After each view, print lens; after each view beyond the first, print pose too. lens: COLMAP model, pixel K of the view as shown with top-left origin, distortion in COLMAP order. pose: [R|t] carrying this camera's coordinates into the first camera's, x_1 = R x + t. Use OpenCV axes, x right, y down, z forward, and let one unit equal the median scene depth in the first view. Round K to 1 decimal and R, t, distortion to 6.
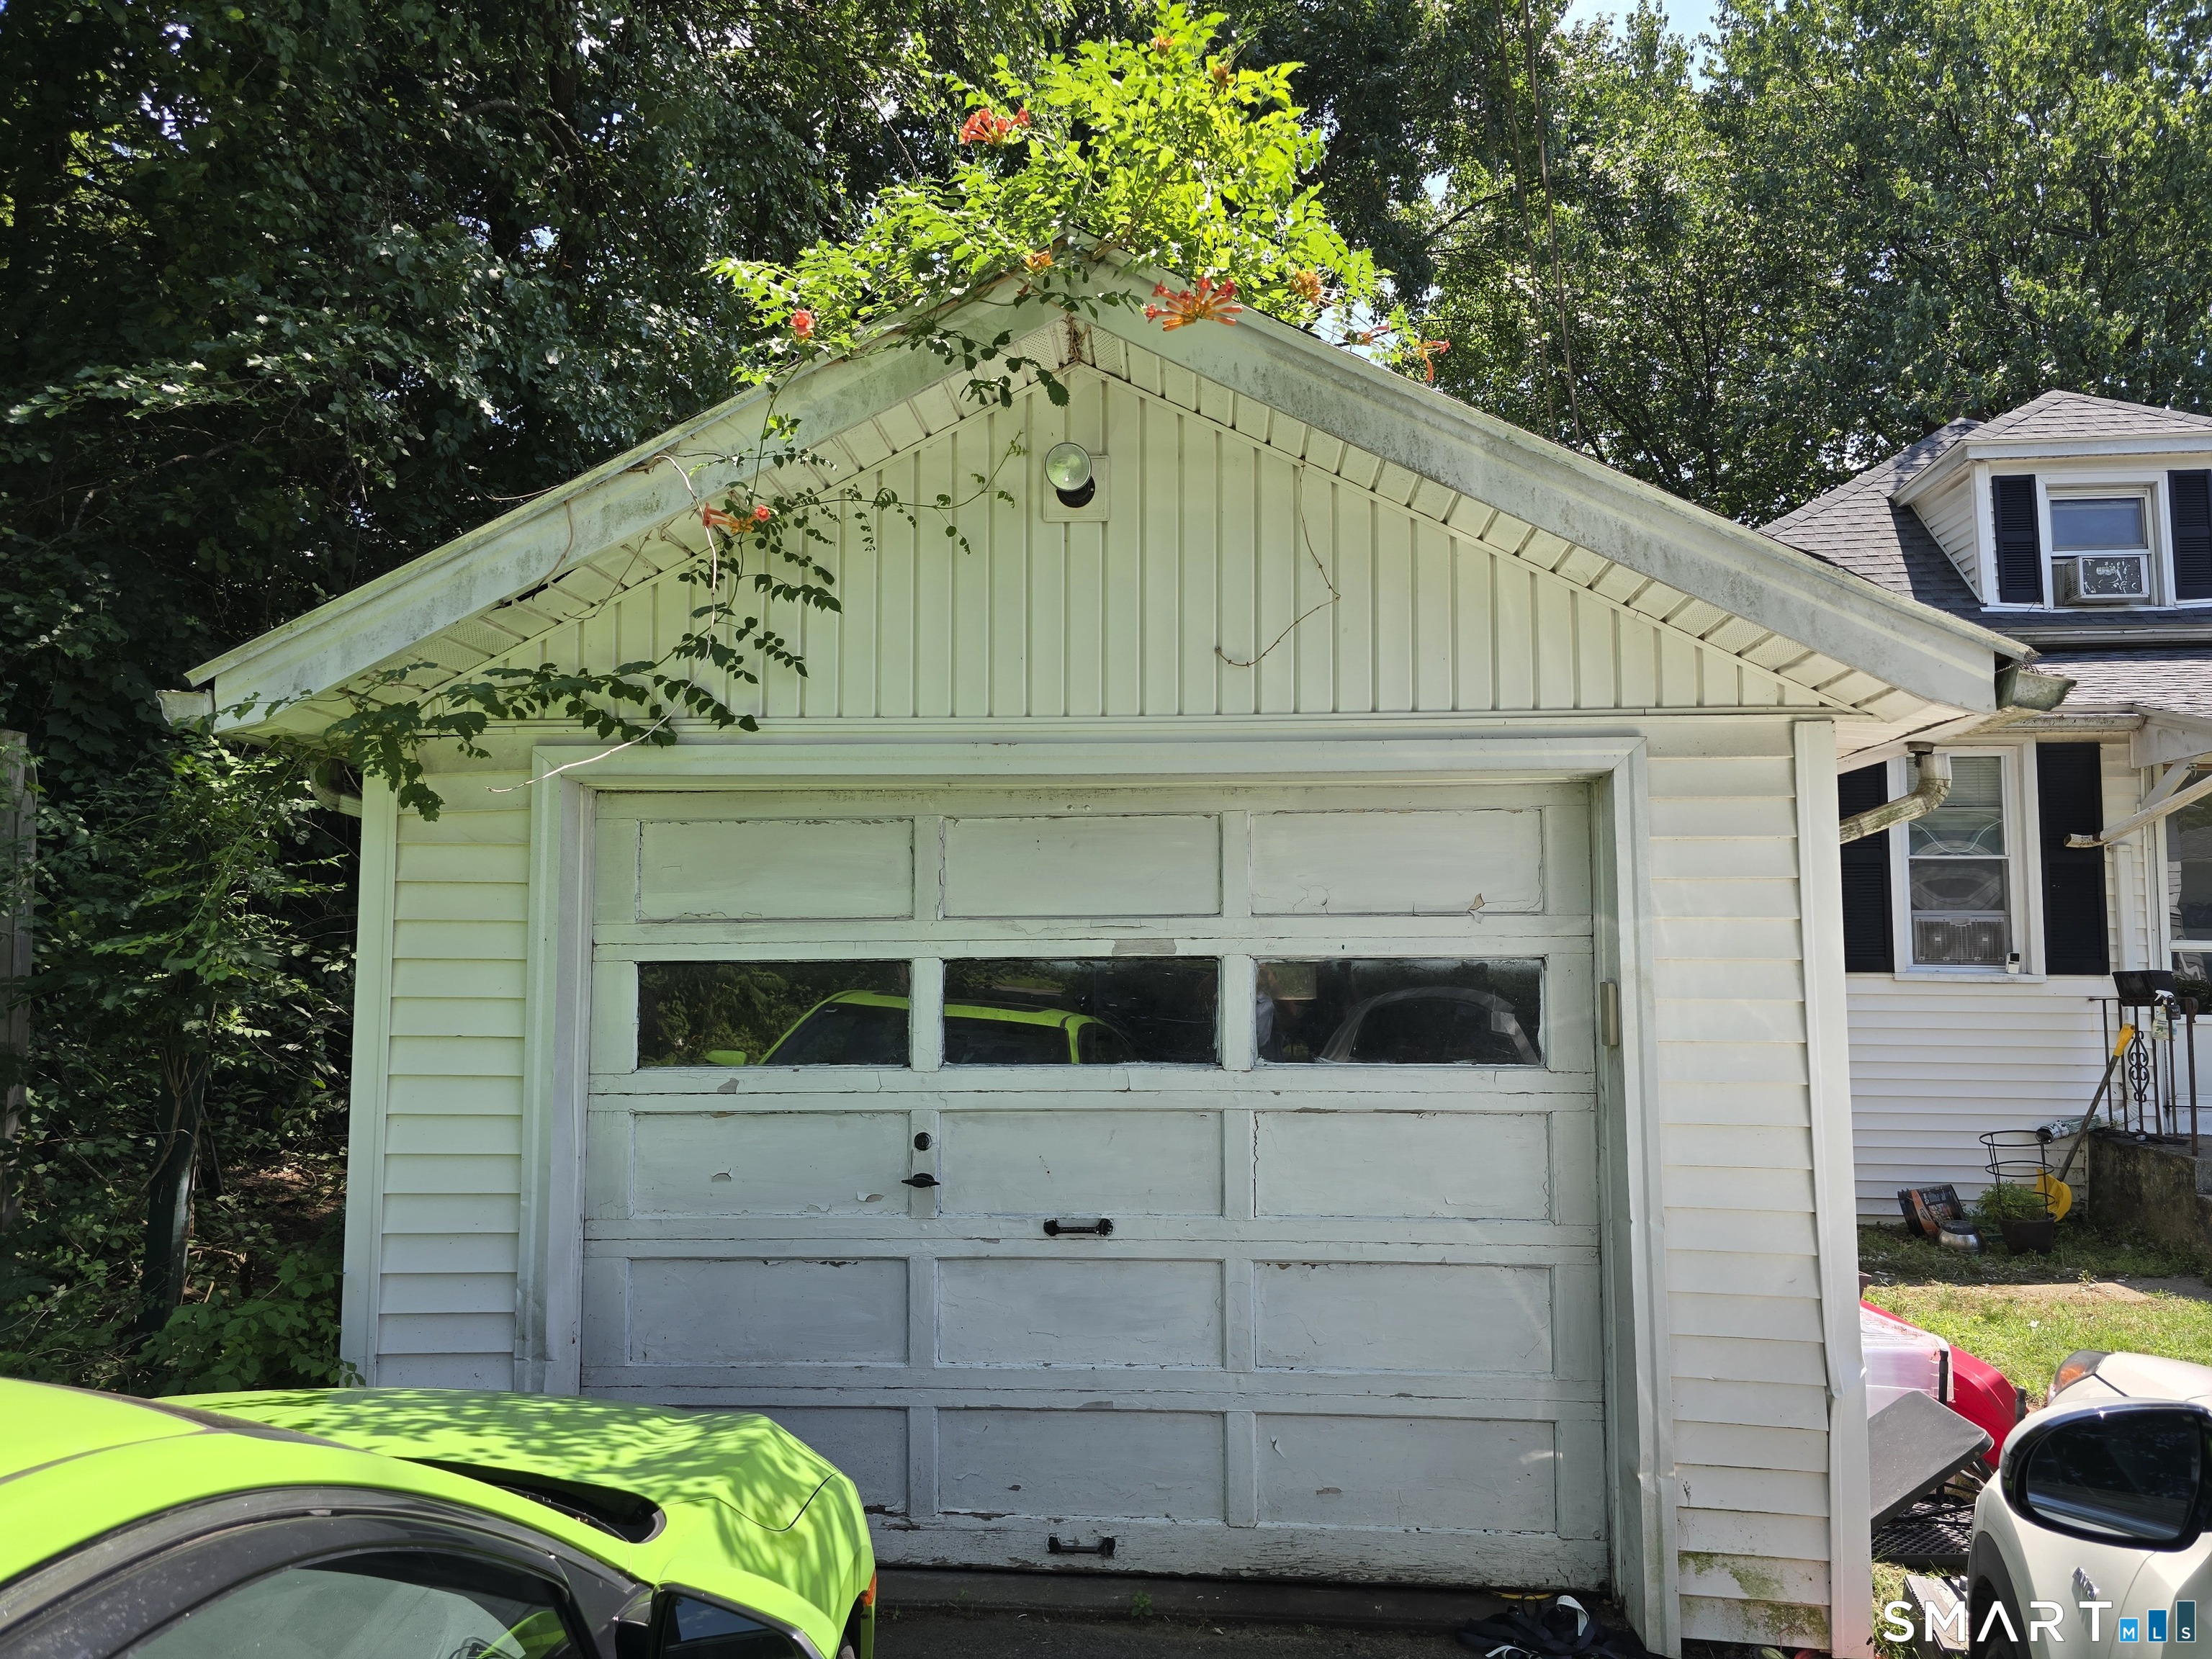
lens RADIAL K [[1480.8, 0, 1133.4], [0, 1480.8, 833.9], [0, 0, 1]] dist [0.087054, -0.086080]
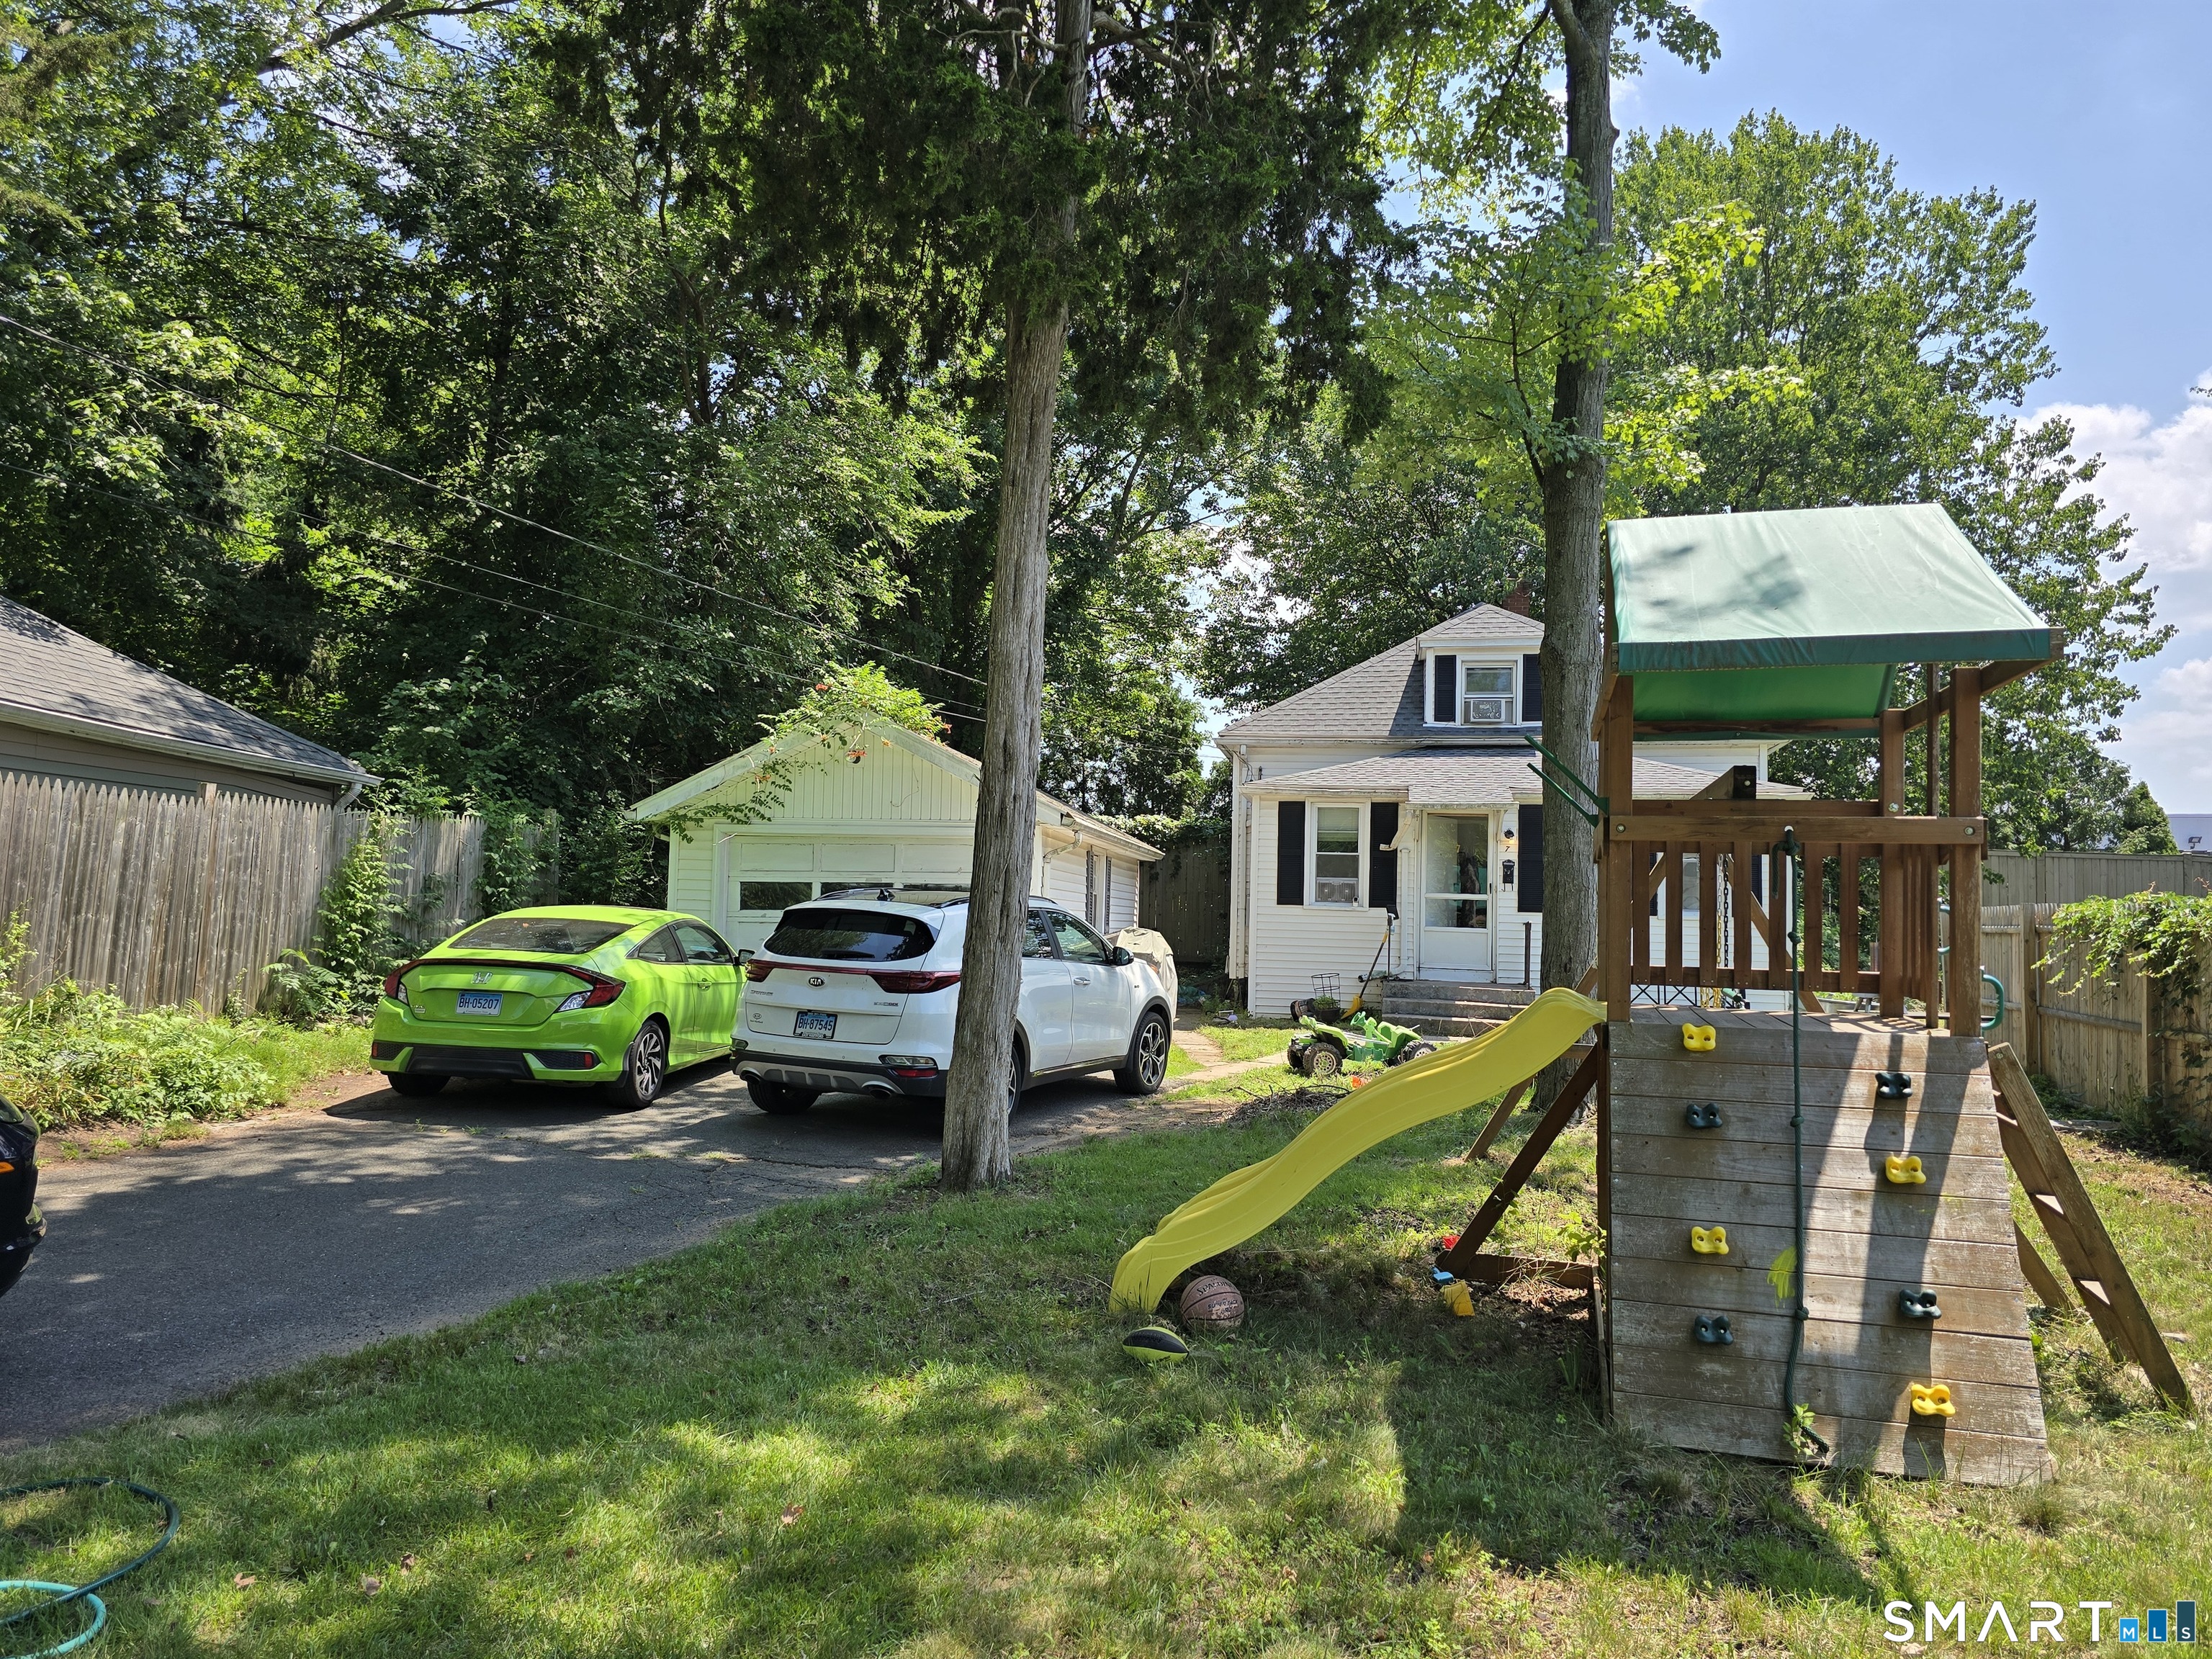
lens RADIAL K [[1480.8, 0, 1133.4], [0, 1480.8, 833.9], [0, 0, 1]] dist [0.087054, -0.086080]
pose [[0.997707, 0.017153, -0.065476, 0.397920], [-0.015575, 0.999578, 0.024534, -0.062416], [0.065869, -0.023458, 0.997553, -1.182872]]
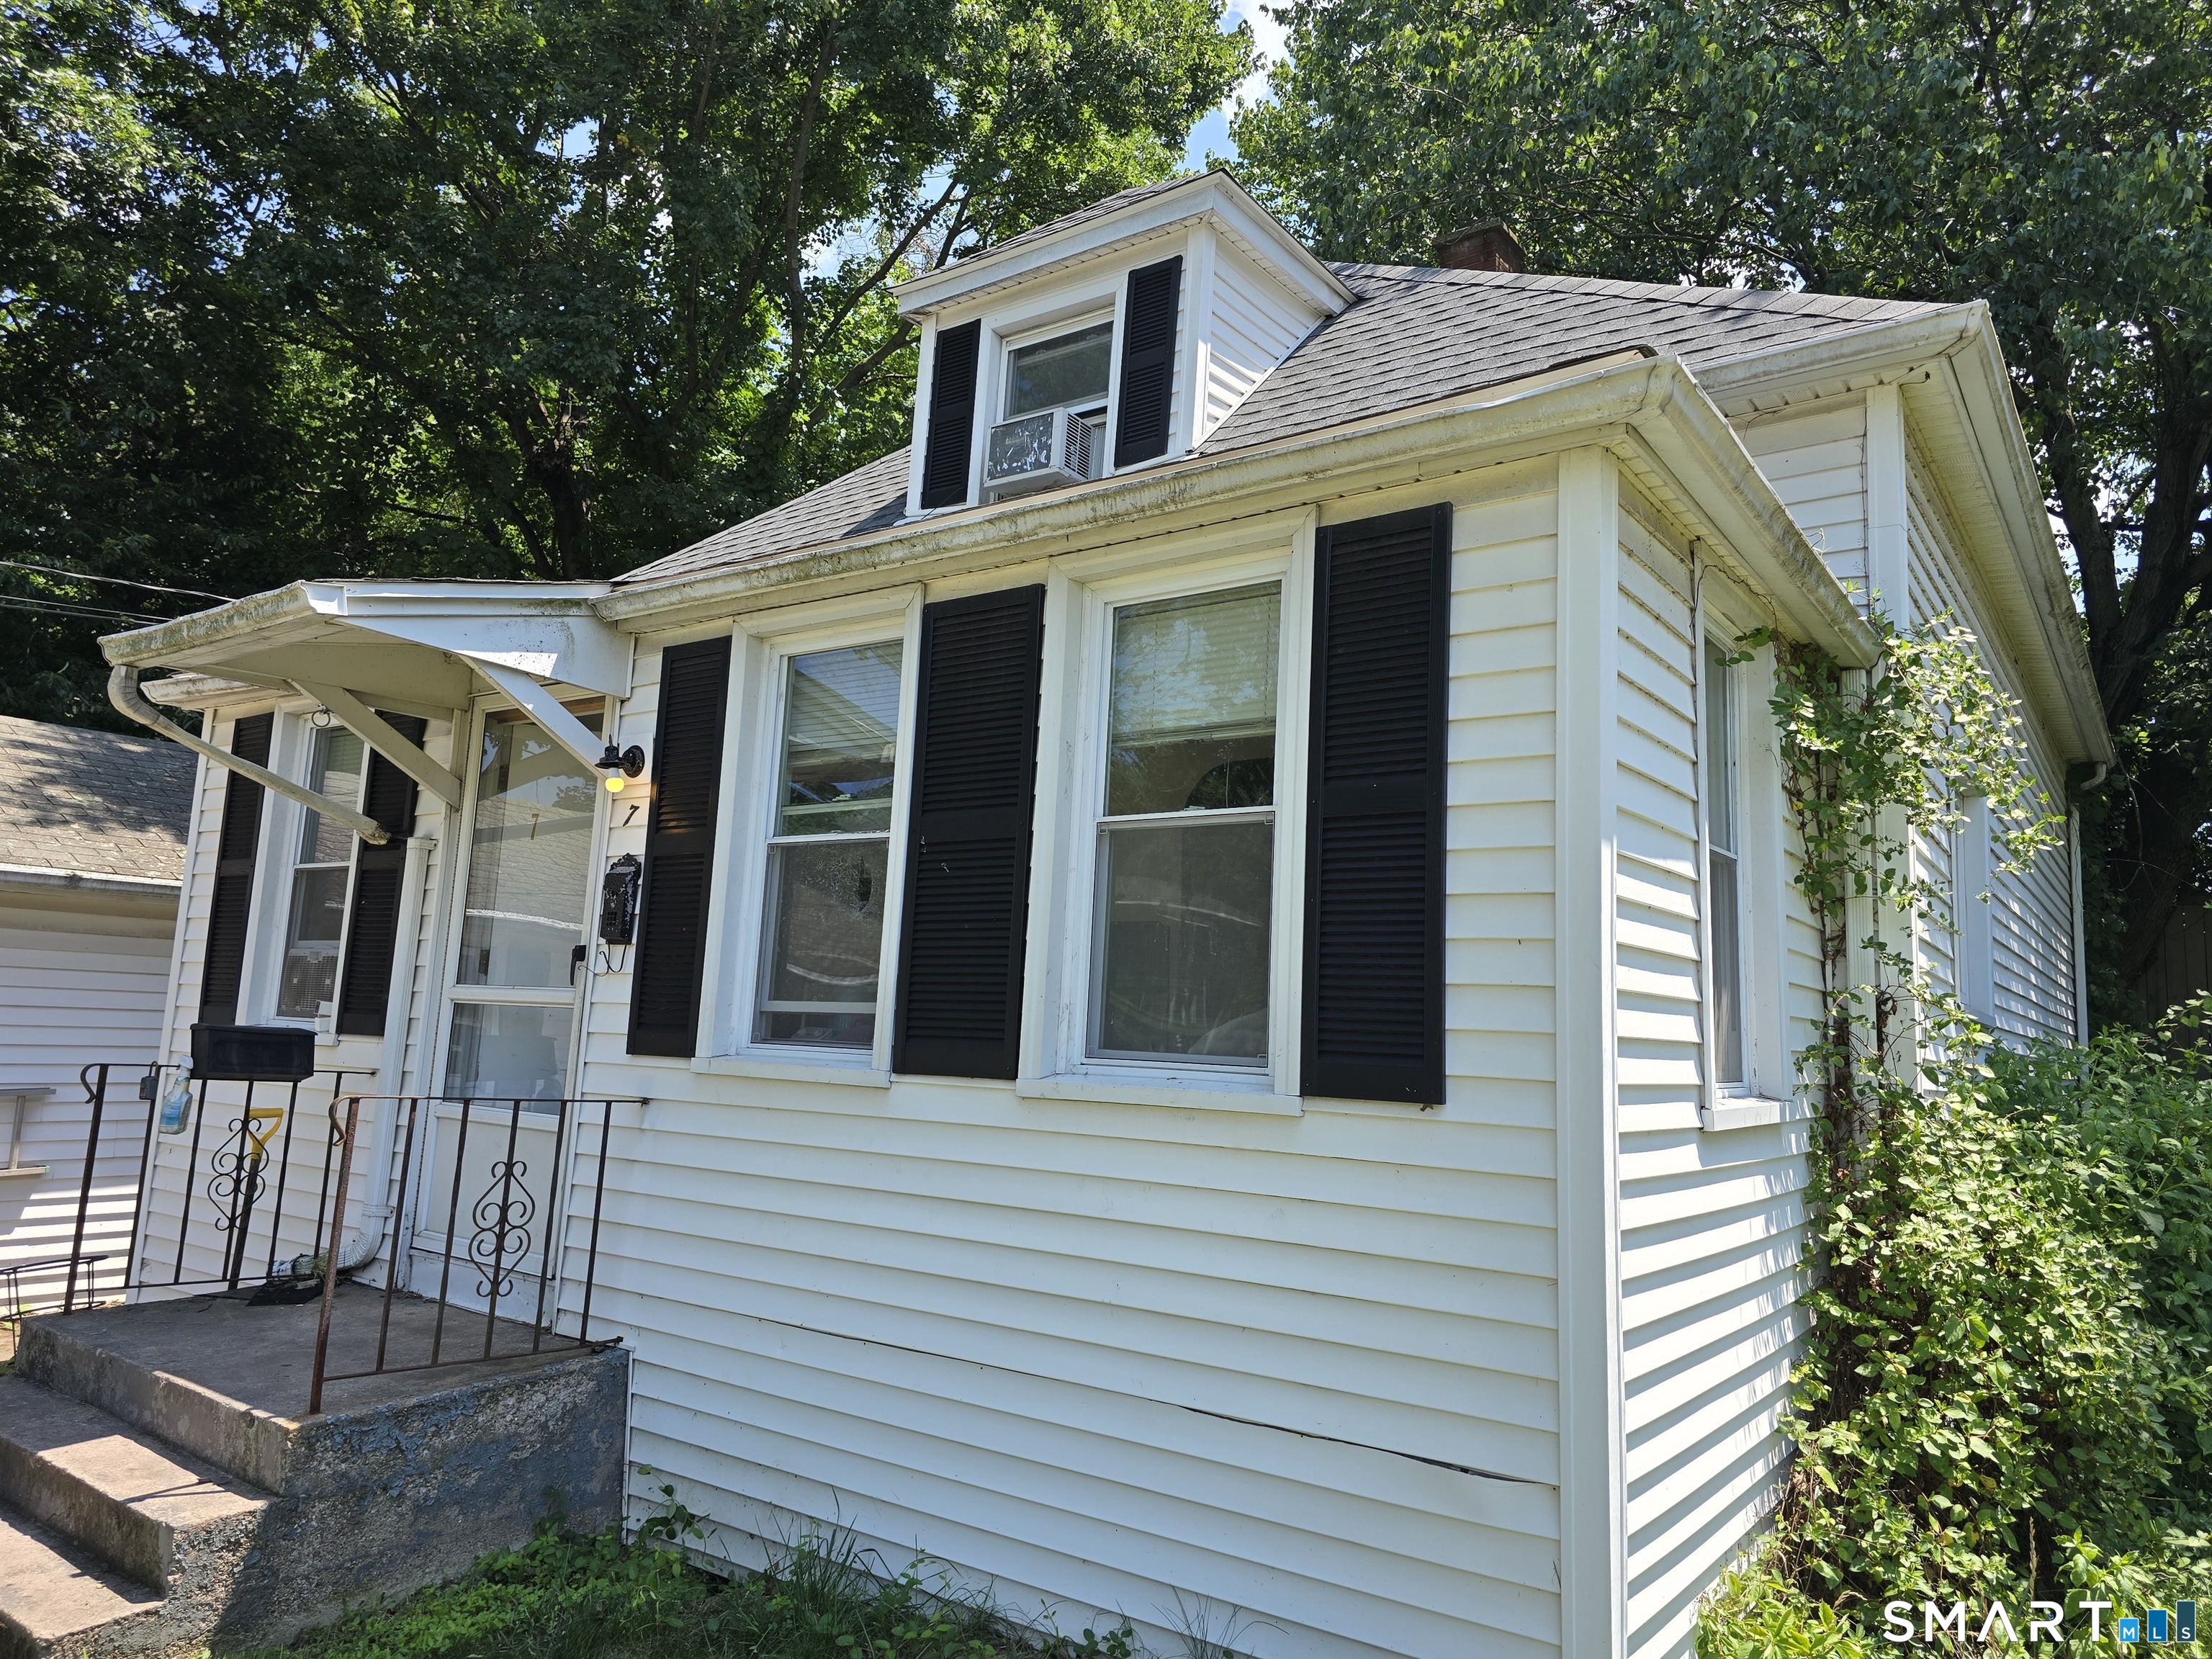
lens RADIAL K [[1480.8, 0, 1133.4], [0, 1480.8, 833.9], [0, 0, 1]] dist [0.087054, -0.086080]
pose [[0.869866, -0.031405, -0.492288, 1.252235], [0.003987, 0.998386, -0.056647, 0.043675], [0.493273, 0.047313, 0.868587, 0.579783]]
